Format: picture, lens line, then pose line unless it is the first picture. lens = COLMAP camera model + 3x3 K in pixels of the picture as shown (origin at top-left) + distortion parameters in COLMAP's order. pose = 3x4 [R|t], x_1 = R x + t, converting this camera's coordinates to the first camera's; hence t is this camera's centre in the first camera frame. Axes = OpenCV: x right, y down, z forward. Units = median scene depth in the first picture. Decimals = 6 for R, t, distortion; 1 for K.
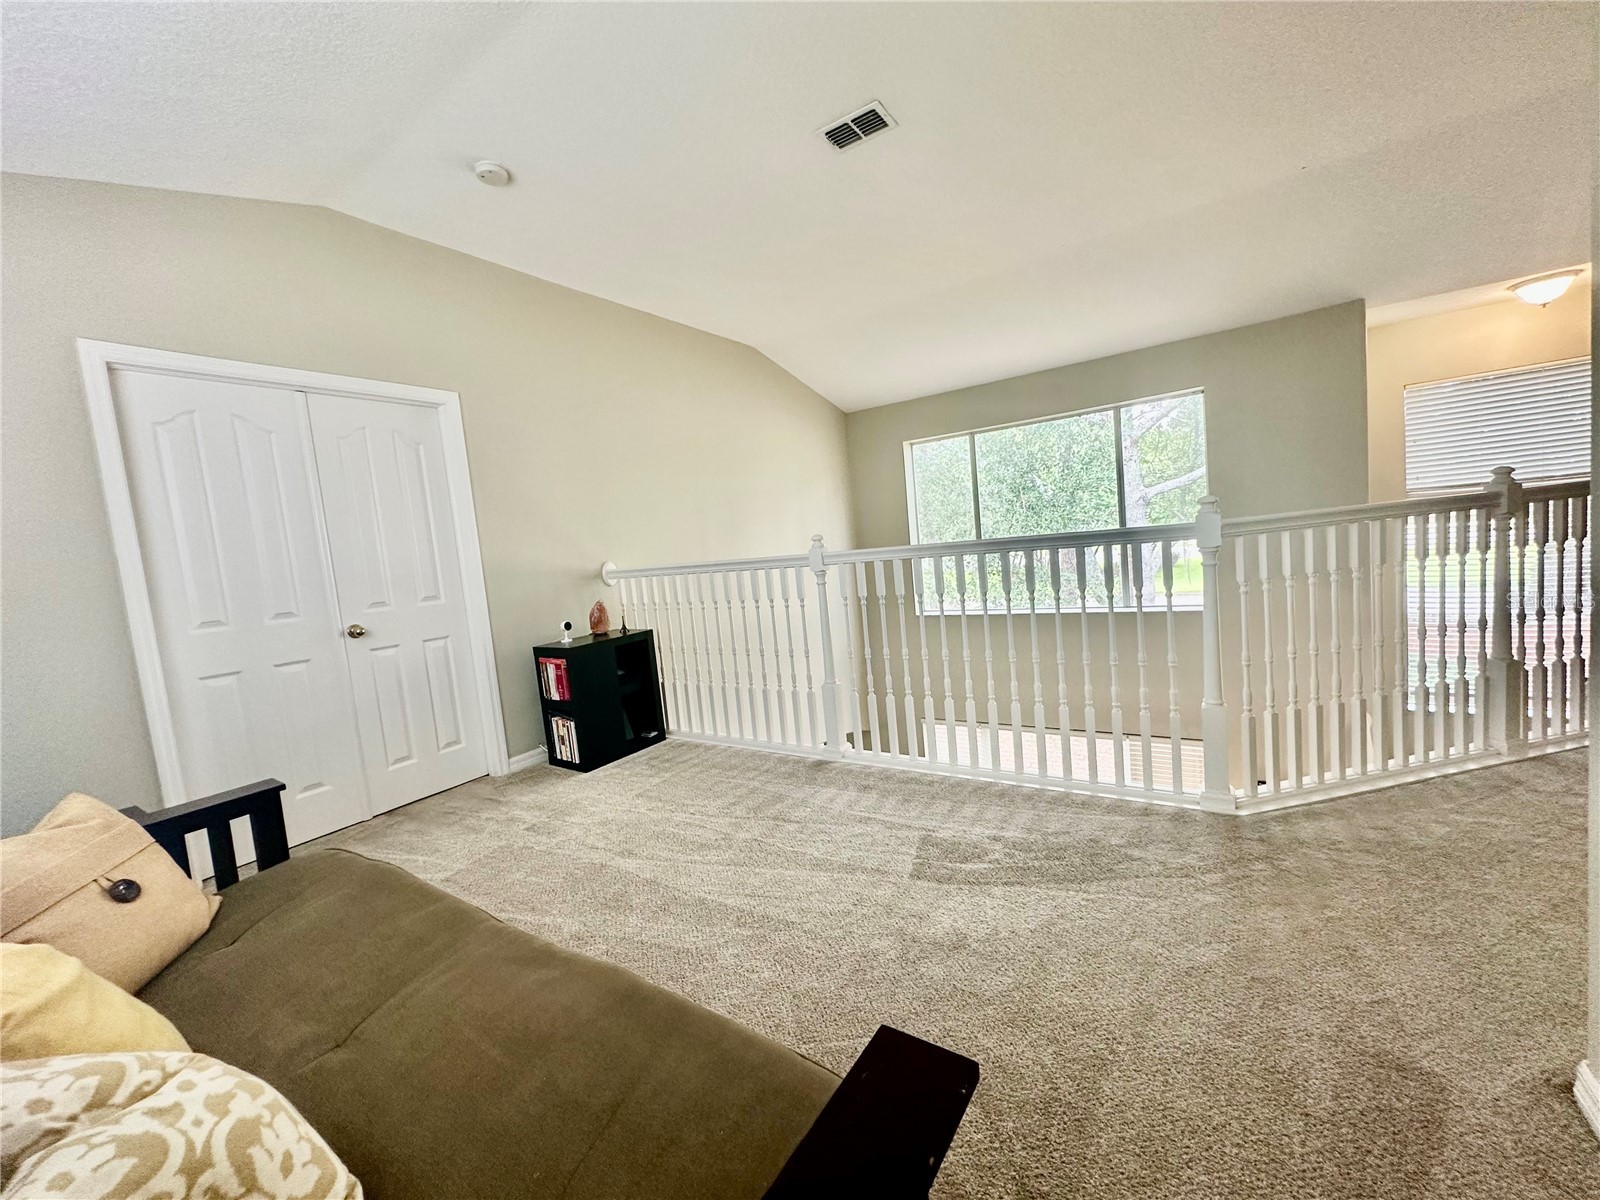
lens RADIAL K [[637.4, 0, 802.0], [0, 637.4, 597.9], [0, 0, 1]] dist [0.000155, 0.000379]
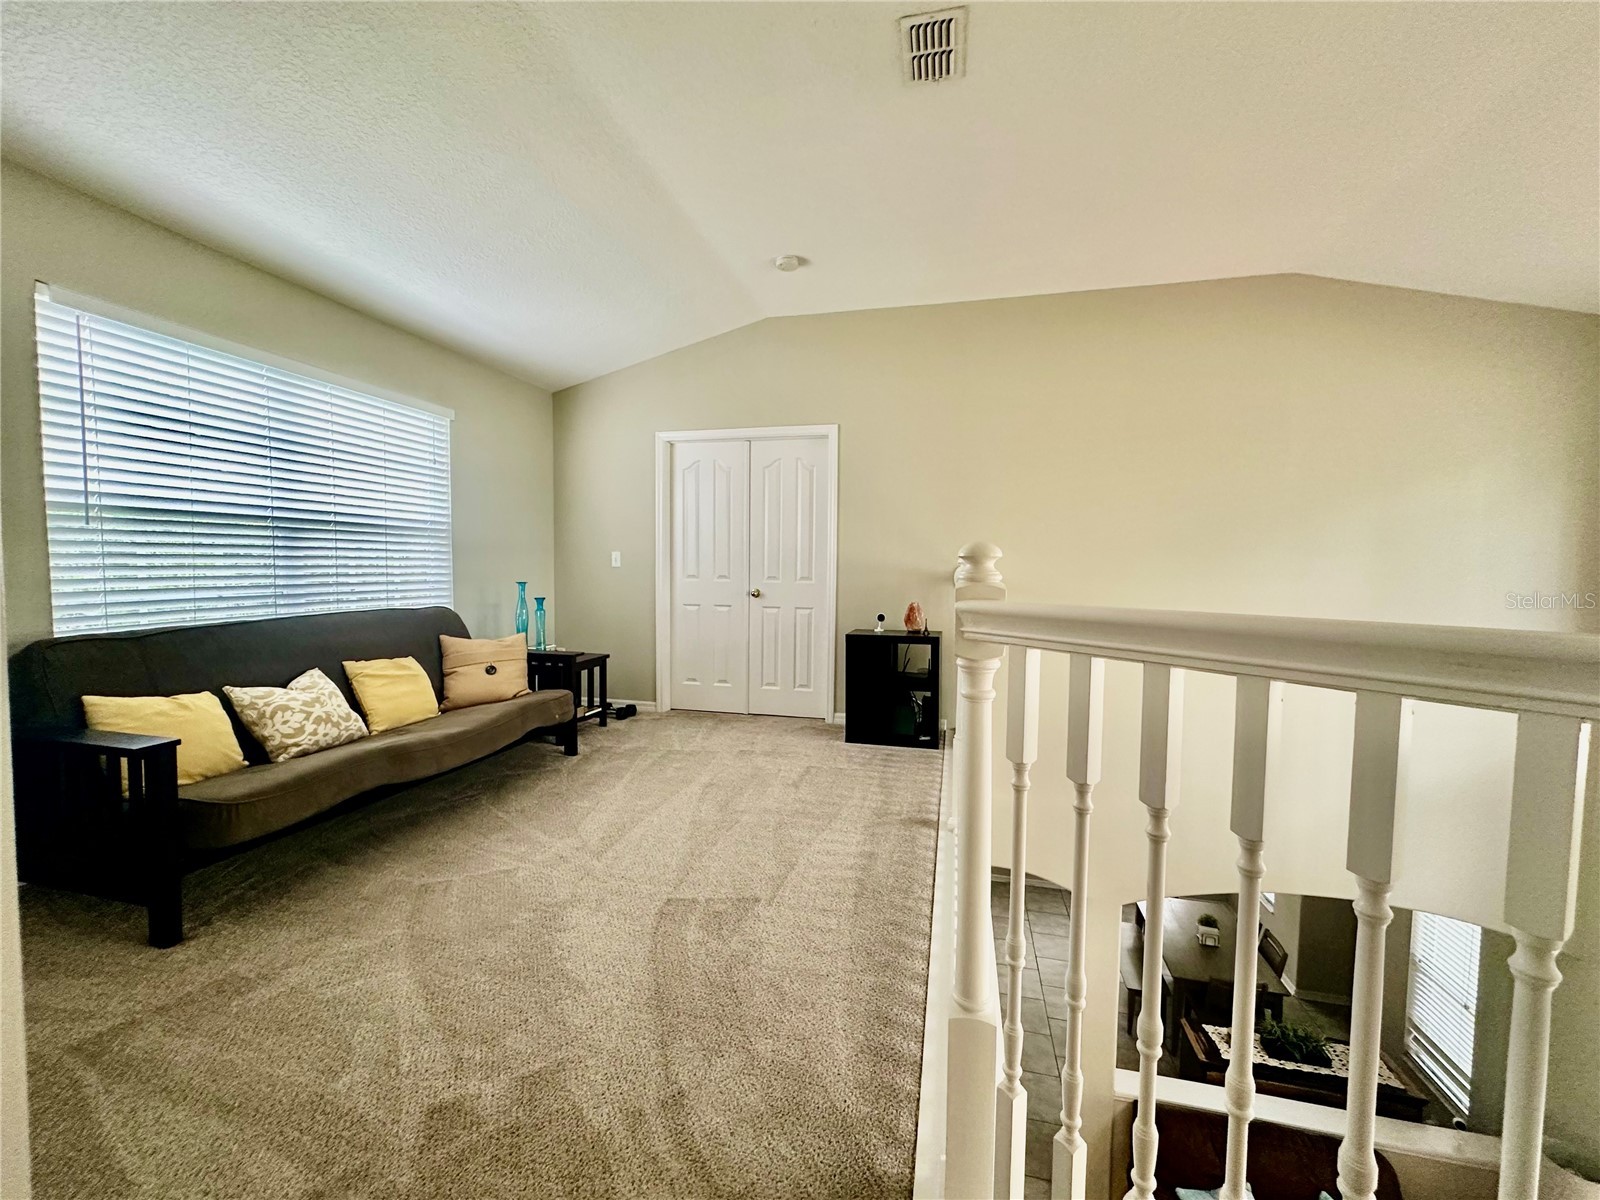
lens RADIAL K [[637.4, 0, 802.0], [0, 637.4, 597.9], [0, 0, 1]] dist [0.000155, 0.000379]
pose [[0.342110, 0.141494, -0.928946, 0.764174], [-0.124247, 0.986729, 0.104538, -0.110447], [0.931409, 0.079655, 0.355150, 0.552644]]
